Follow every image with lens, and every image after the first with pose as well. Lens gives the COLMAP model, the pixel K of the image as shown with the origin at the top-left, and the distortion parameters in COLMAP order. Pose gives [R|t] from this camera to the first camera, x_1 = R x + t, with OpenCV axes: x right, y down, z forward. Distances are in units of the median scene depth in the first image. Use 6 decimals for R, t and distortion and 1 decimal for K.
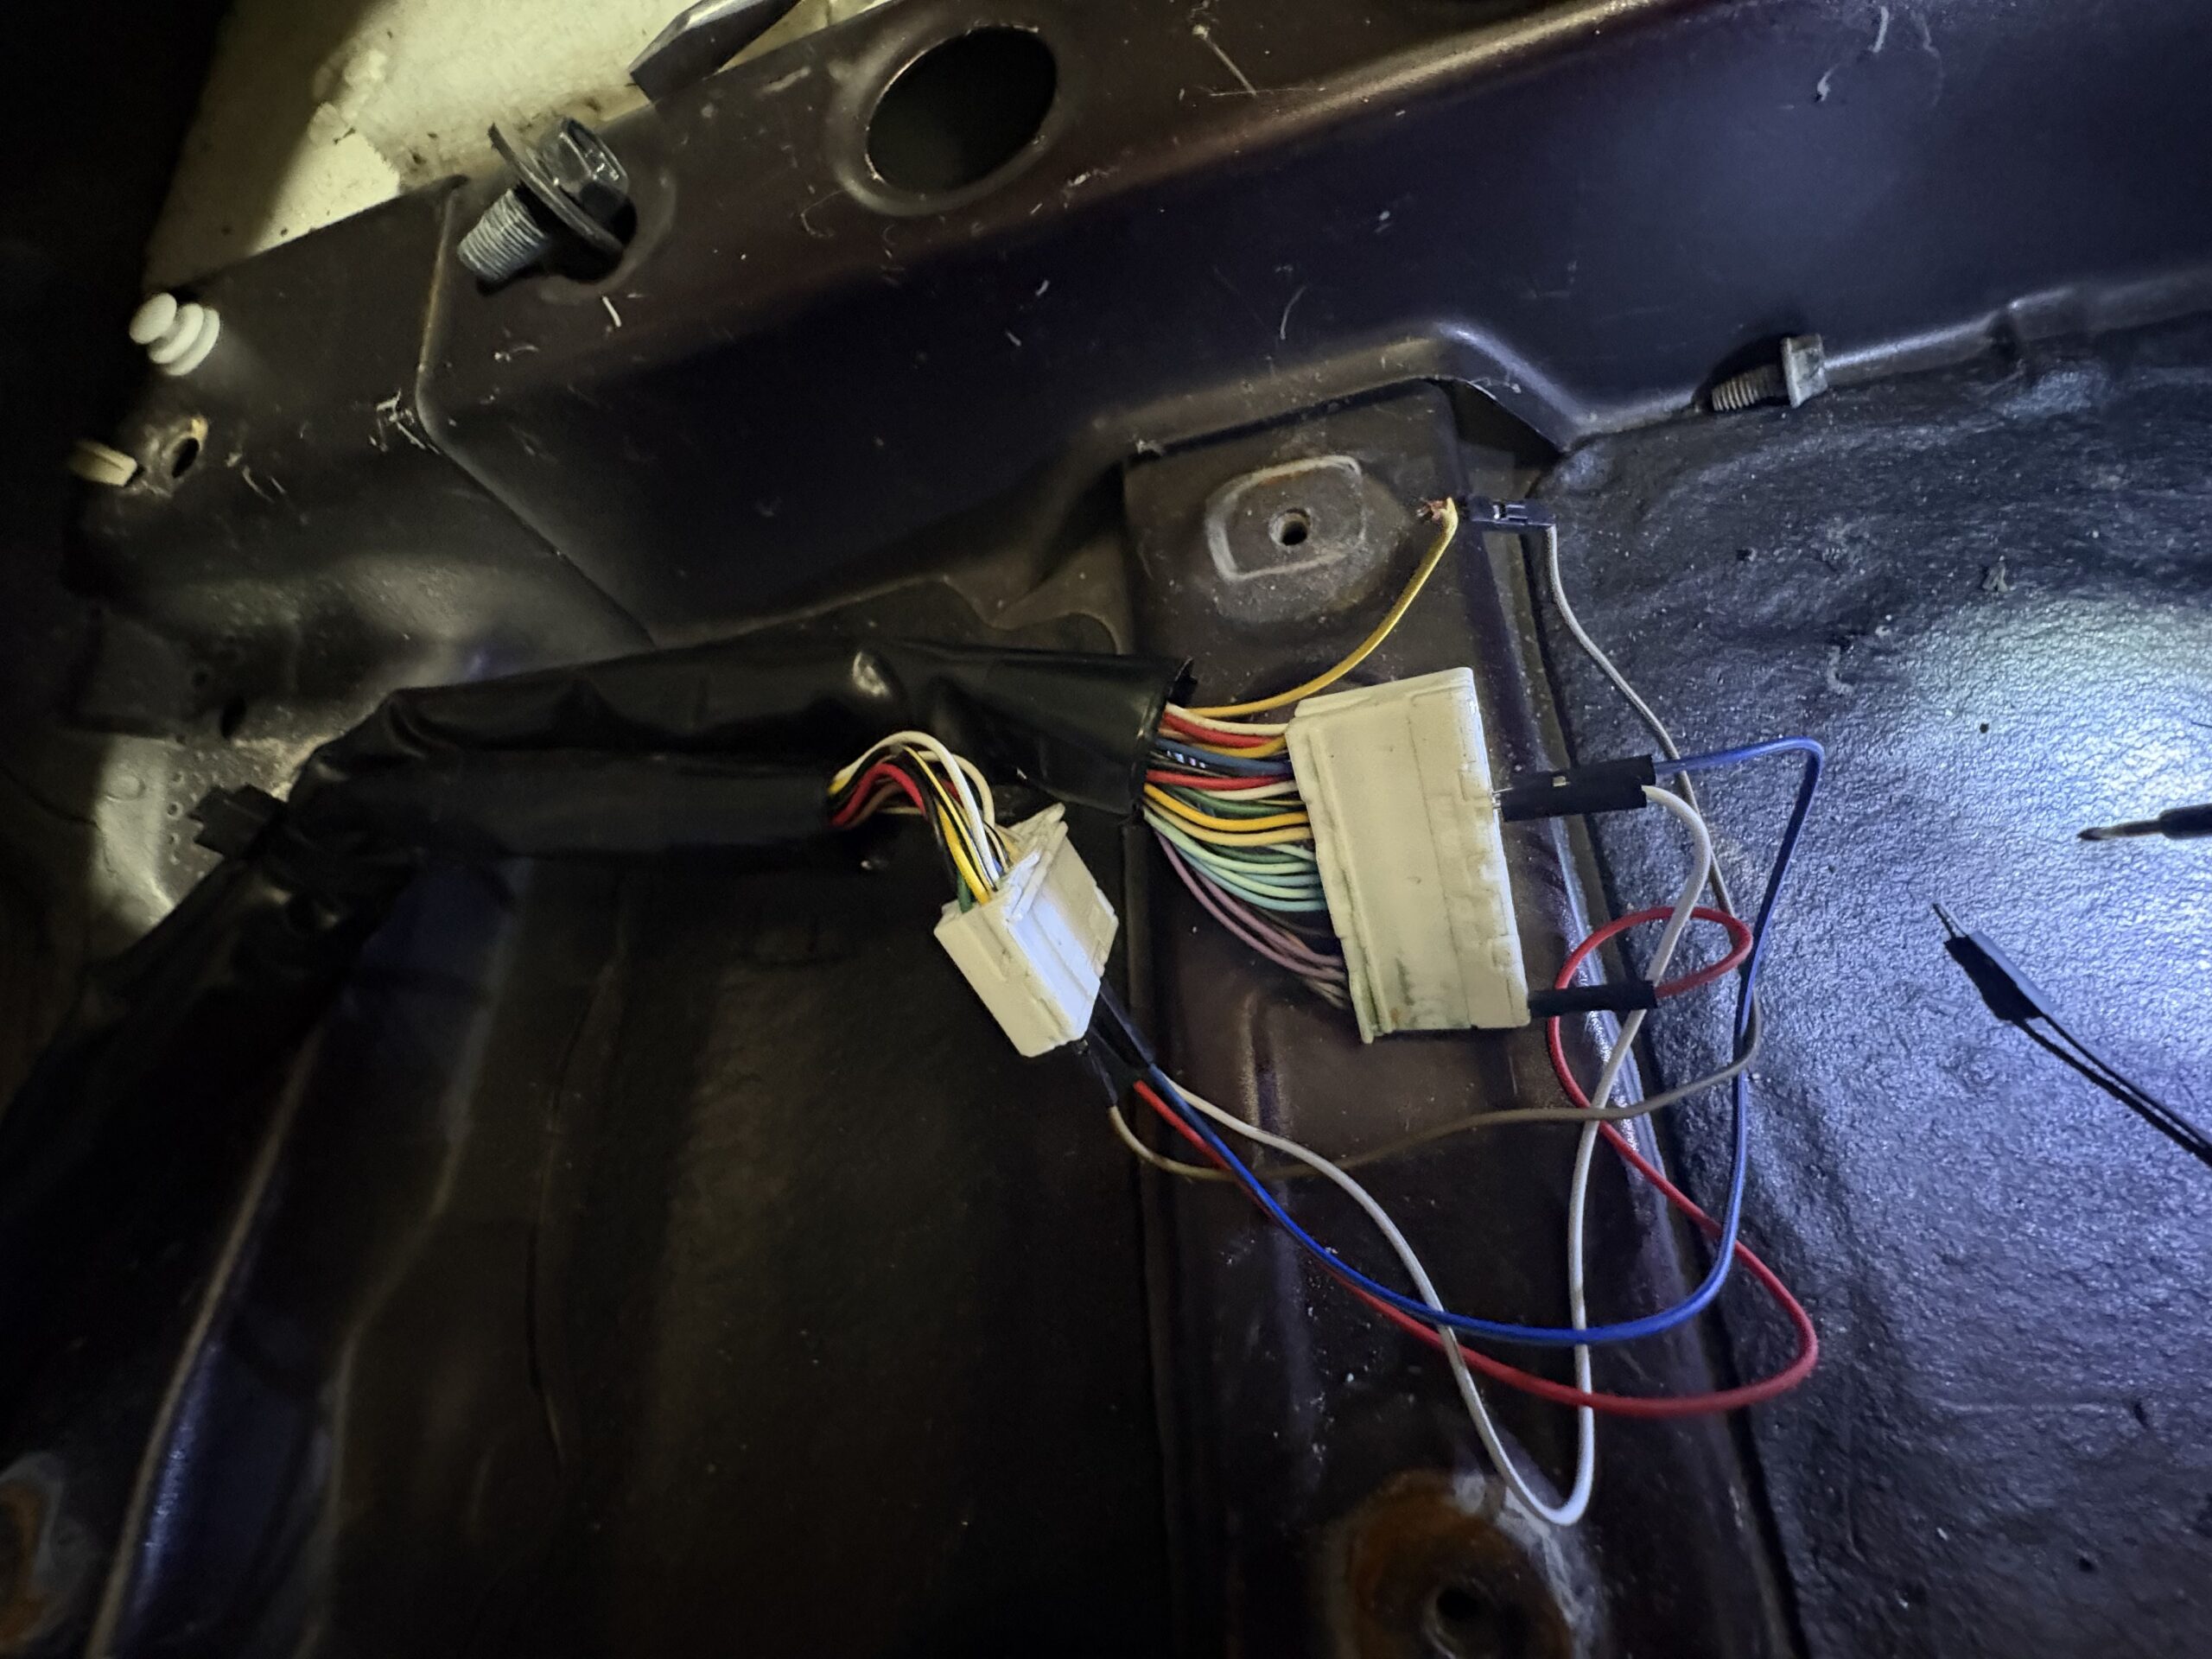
lens RADIAL K [[919.0, 0, 1106.0], [0, 919.0, 829.5], [0, 0, 1]] dist [0.003747, 0.000181]
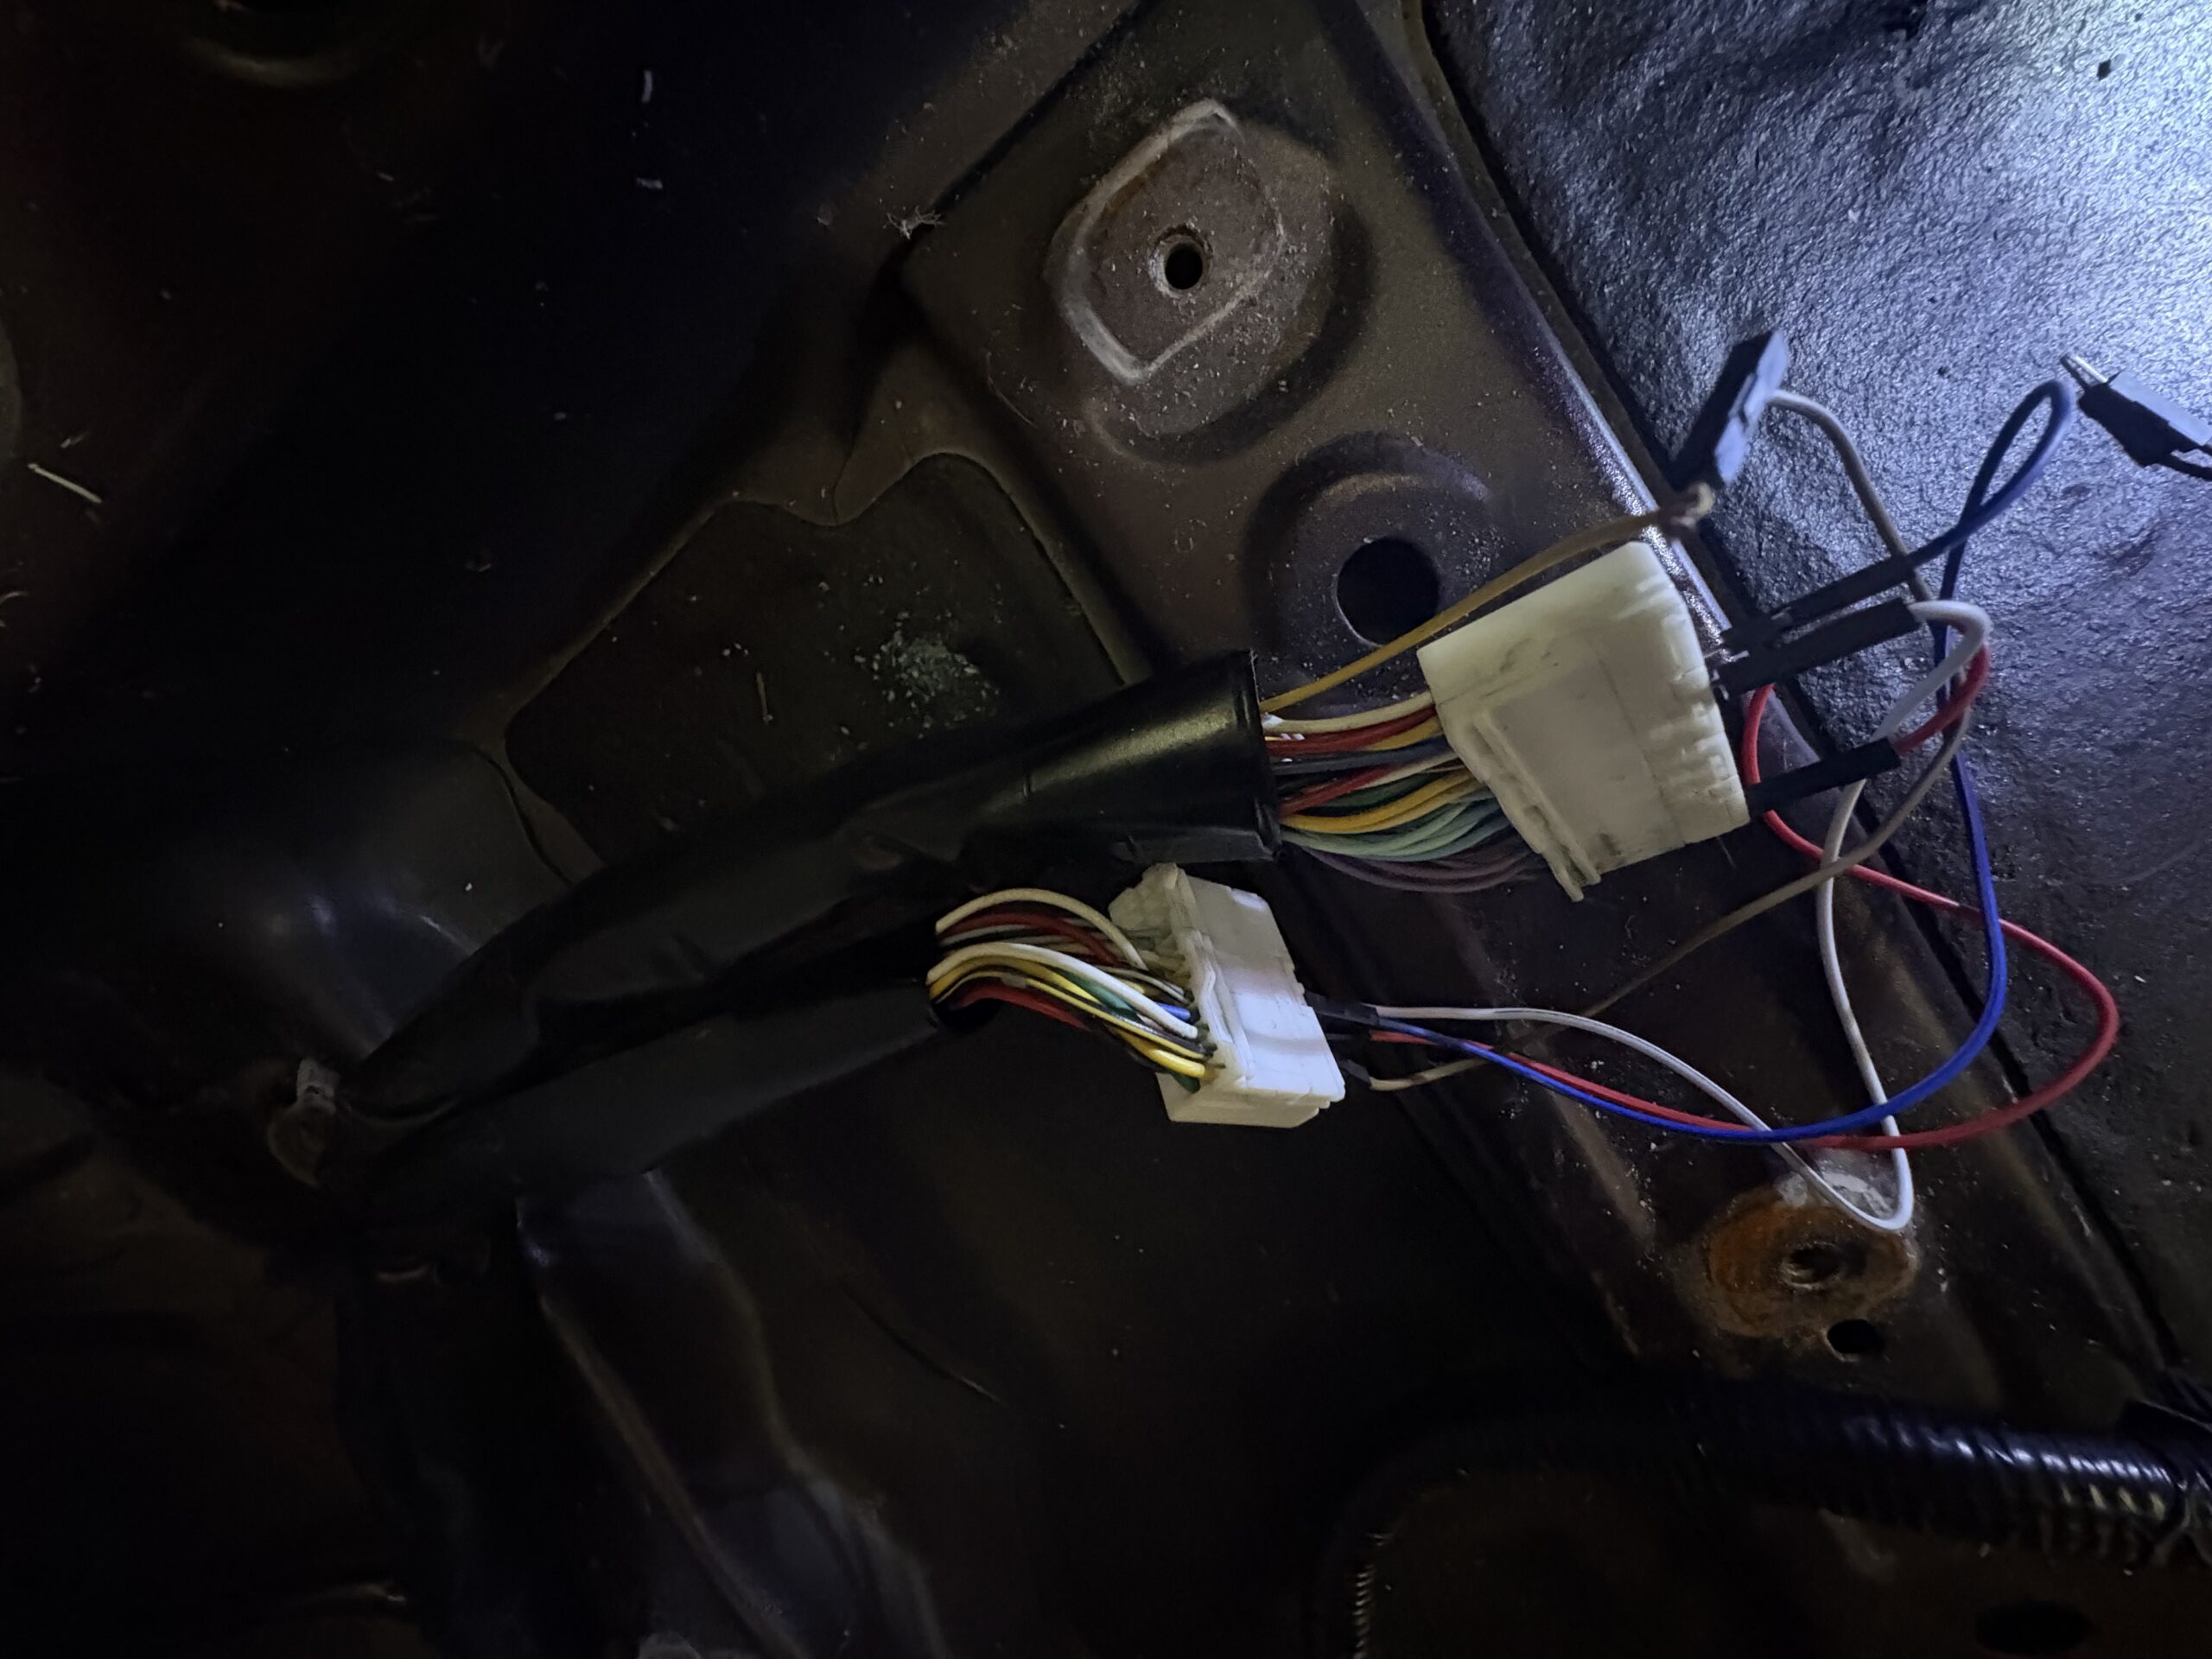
lens RADIAL K [[919.0, 0, 1106.0], [0, 919.0, 829.5], [0, 0, 1]] dist [0.003747, 0.000181]
pose [[0.855518, -0.516229, -0.039961, -0.039619], [0.473905, 0.749609, 0.462060, -0.363153], [-0.208574, -0.414239, 0.885948, 0.225377]]
